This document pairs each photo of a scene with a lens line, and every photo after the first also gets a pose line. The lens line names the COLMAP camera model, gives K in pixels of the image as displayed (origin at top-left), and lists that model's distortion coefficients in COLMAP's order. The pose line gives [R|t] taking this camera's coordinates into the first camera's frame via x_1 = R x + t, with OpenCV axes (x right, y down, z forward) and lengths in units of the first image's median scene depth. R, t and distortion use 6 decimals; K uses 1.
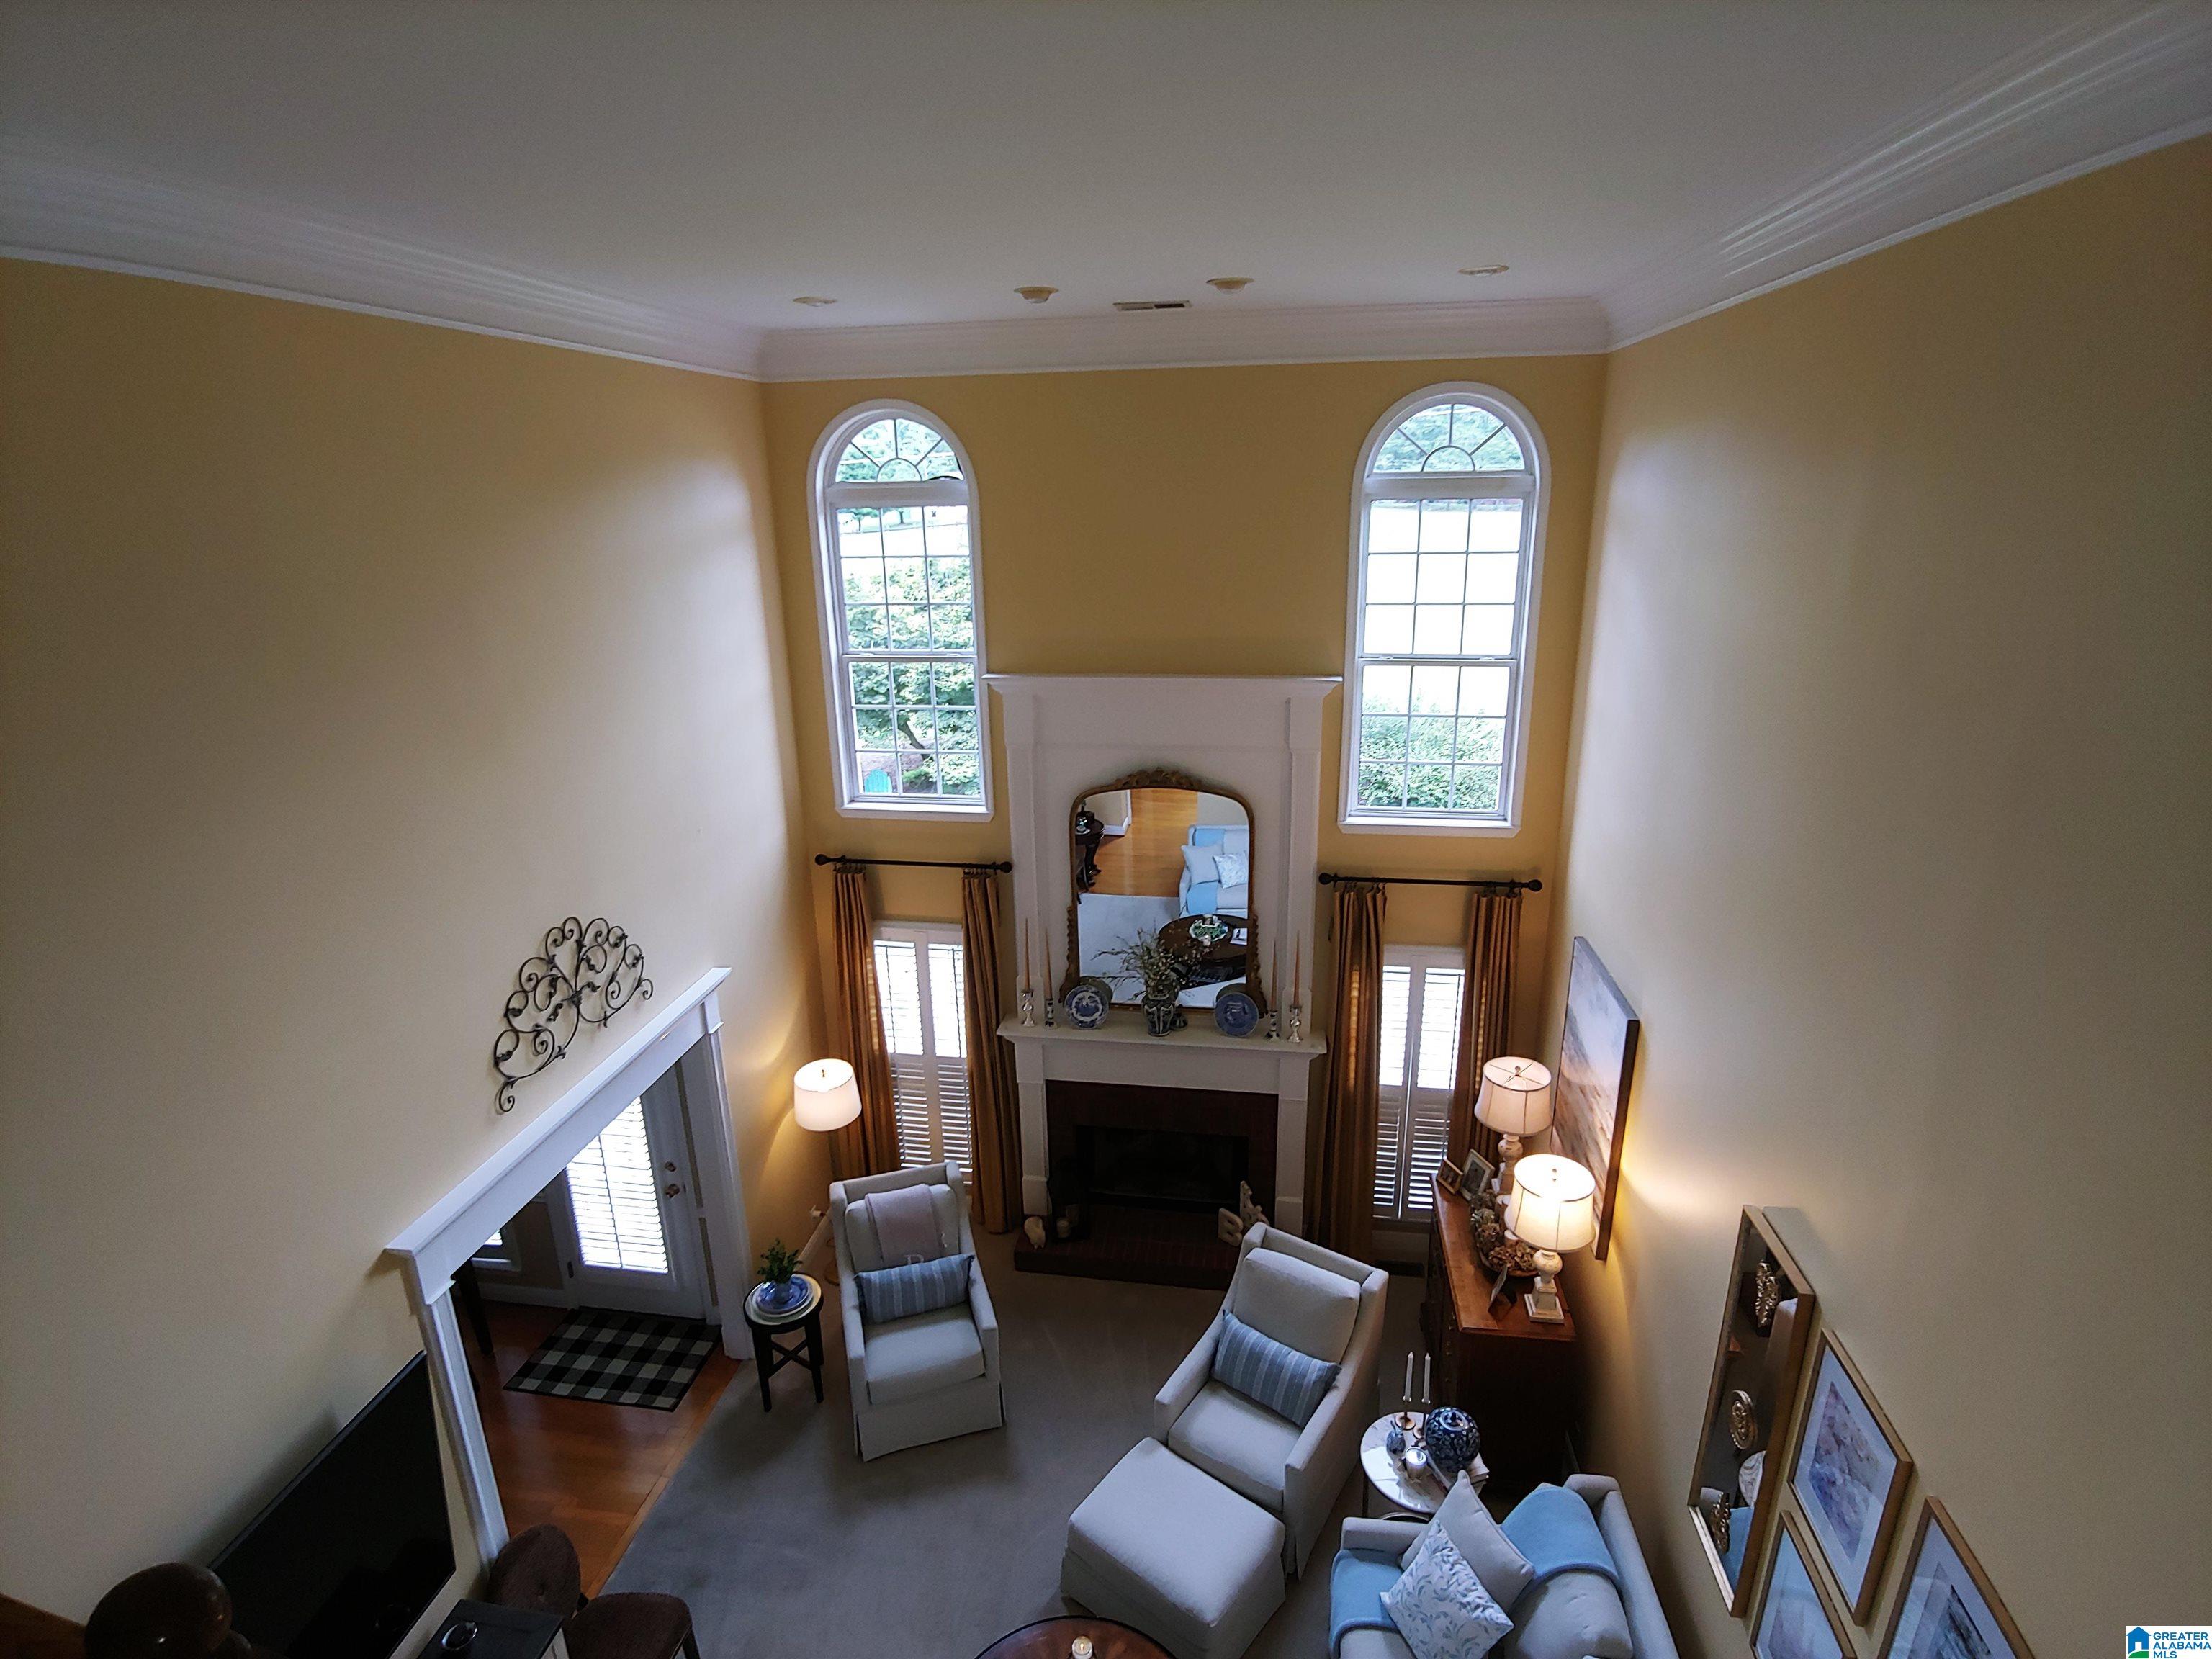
lens RADIAL K [[1118.3, 0, 1097.4], [0, 1118.3, 821.2], [0, 0, 1]] dist [0.017732, -0.031400]
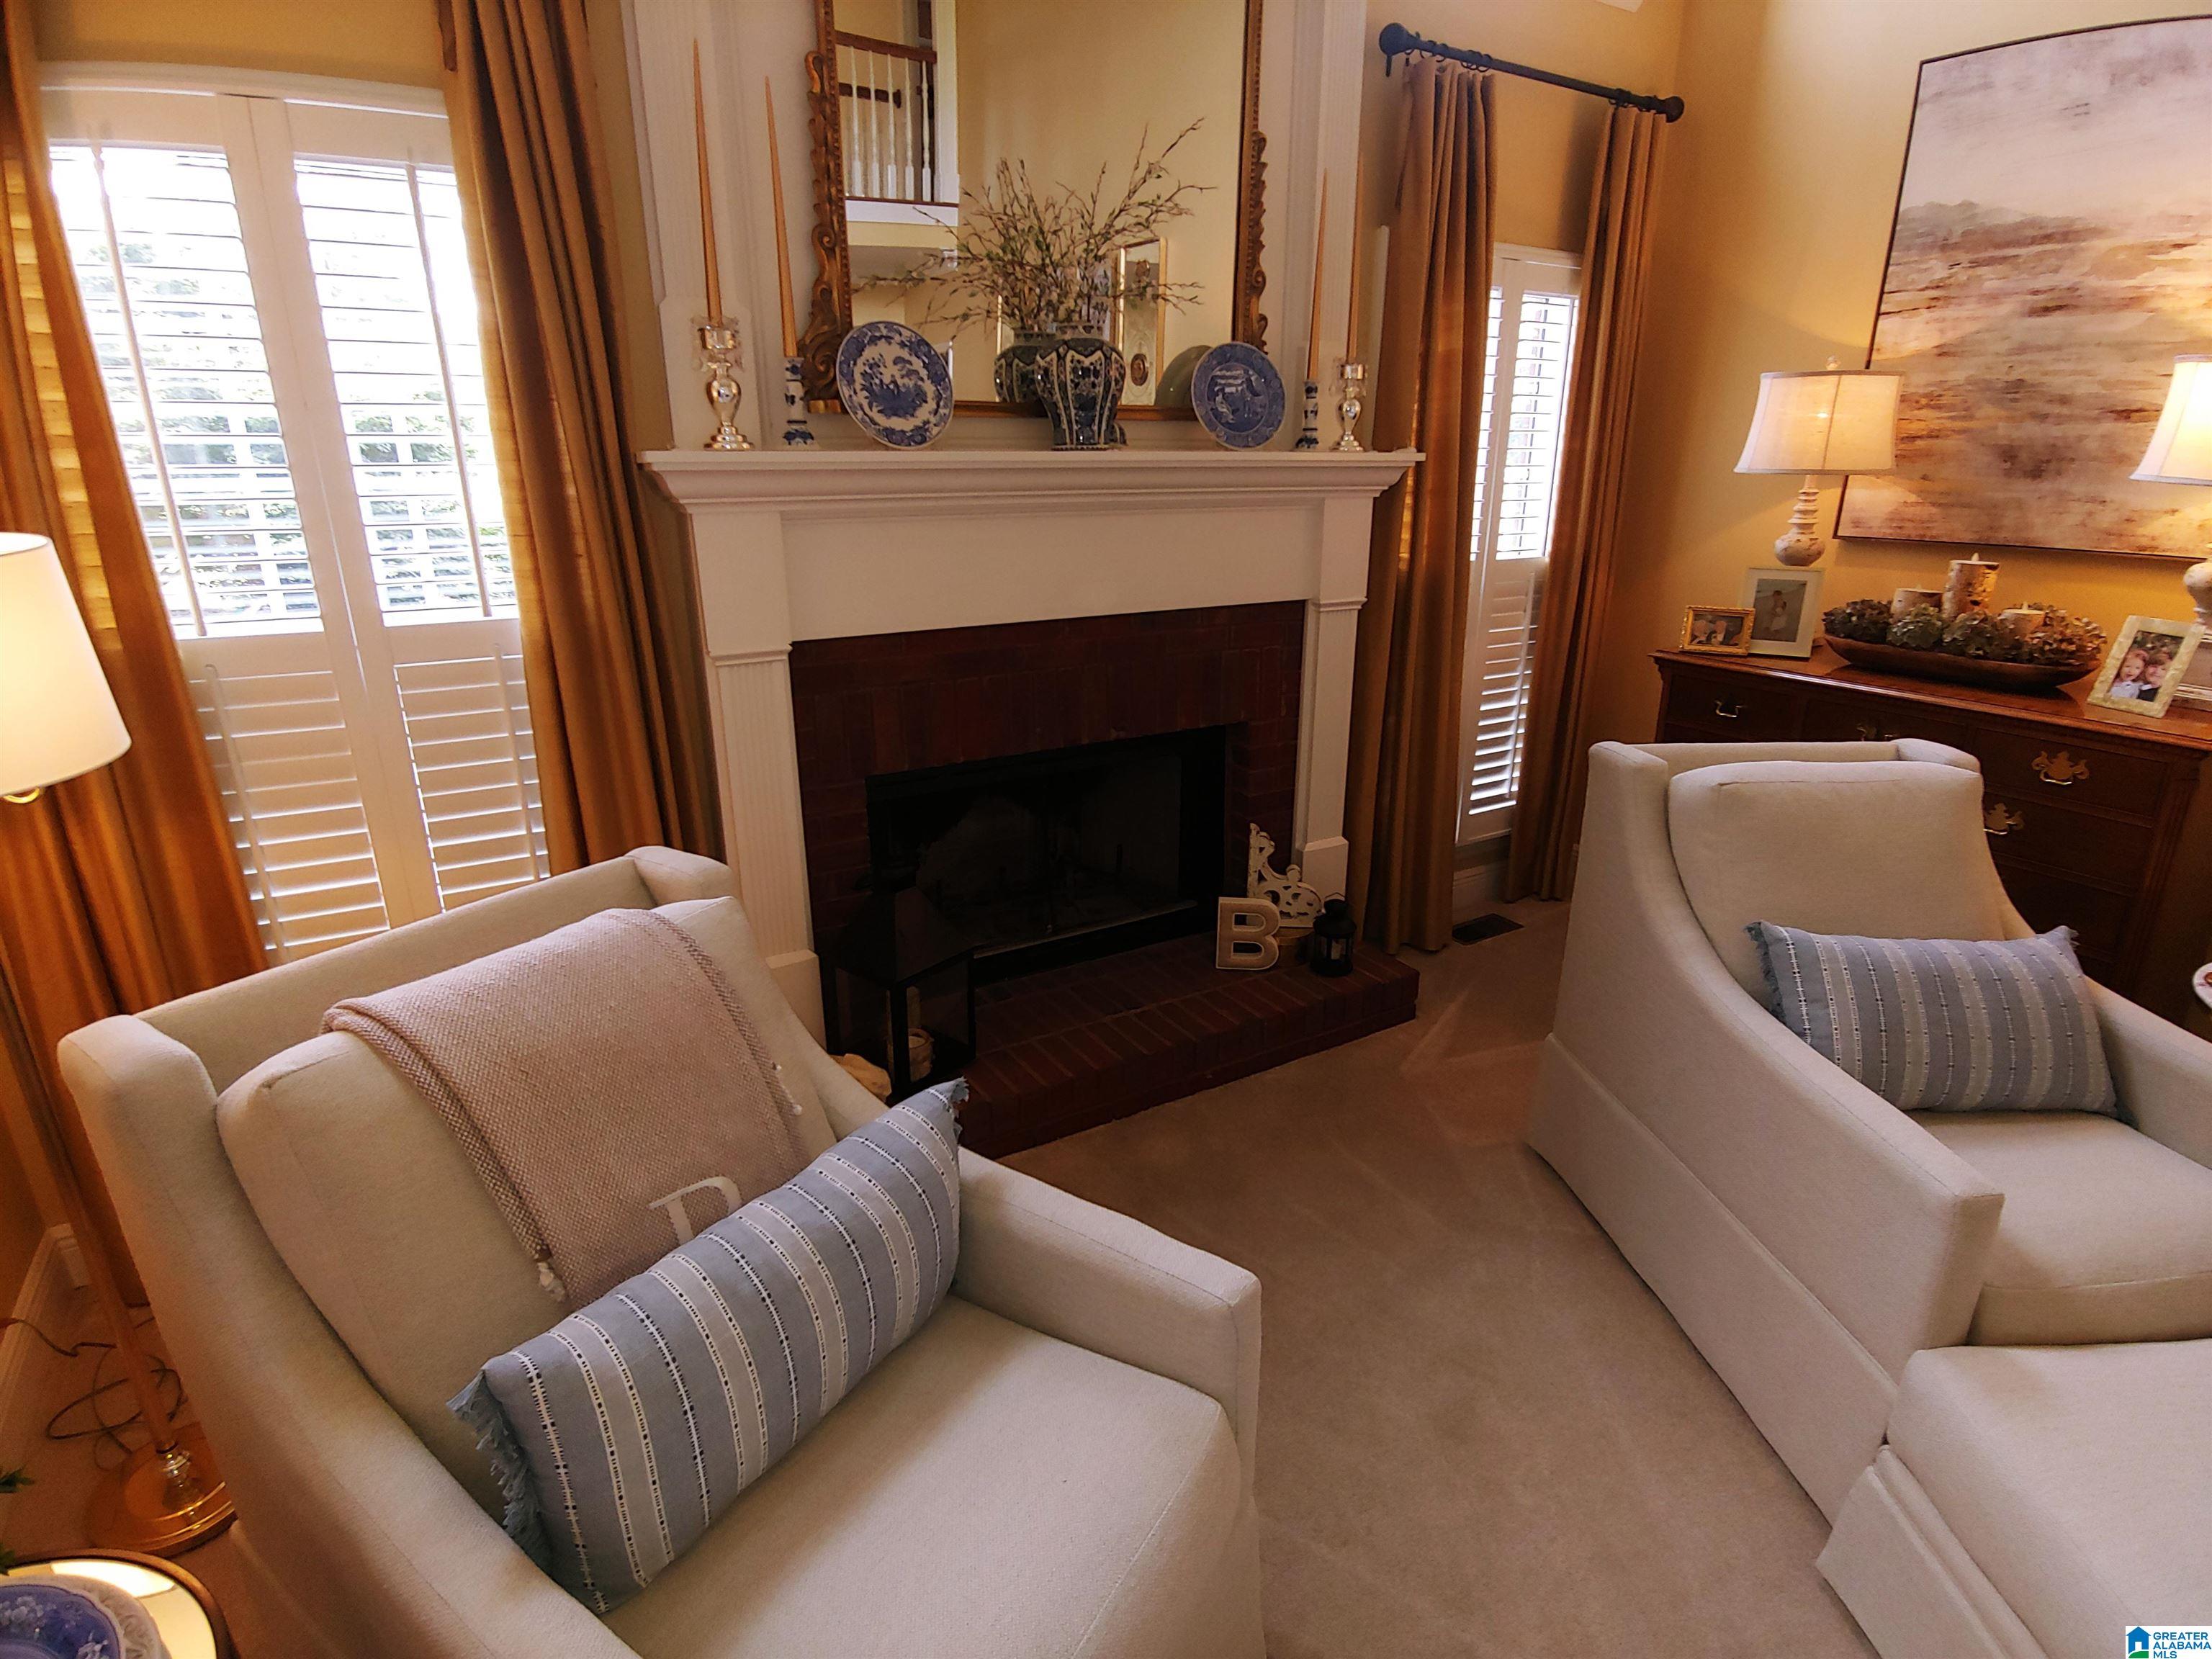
lens RADIAL K [[1118.3, 0, 1097.4], [0, 1118.3, 821.2], [0, 0, 1]] dist [0.017732, -0.031400]
pose [[0.766137, -0.181993, 0.616371, -0.198928], [0.174631, 0.981934, 0.072869, 0.283618], [-0.618497, 0.051810, 0.784077, 0.701210]]
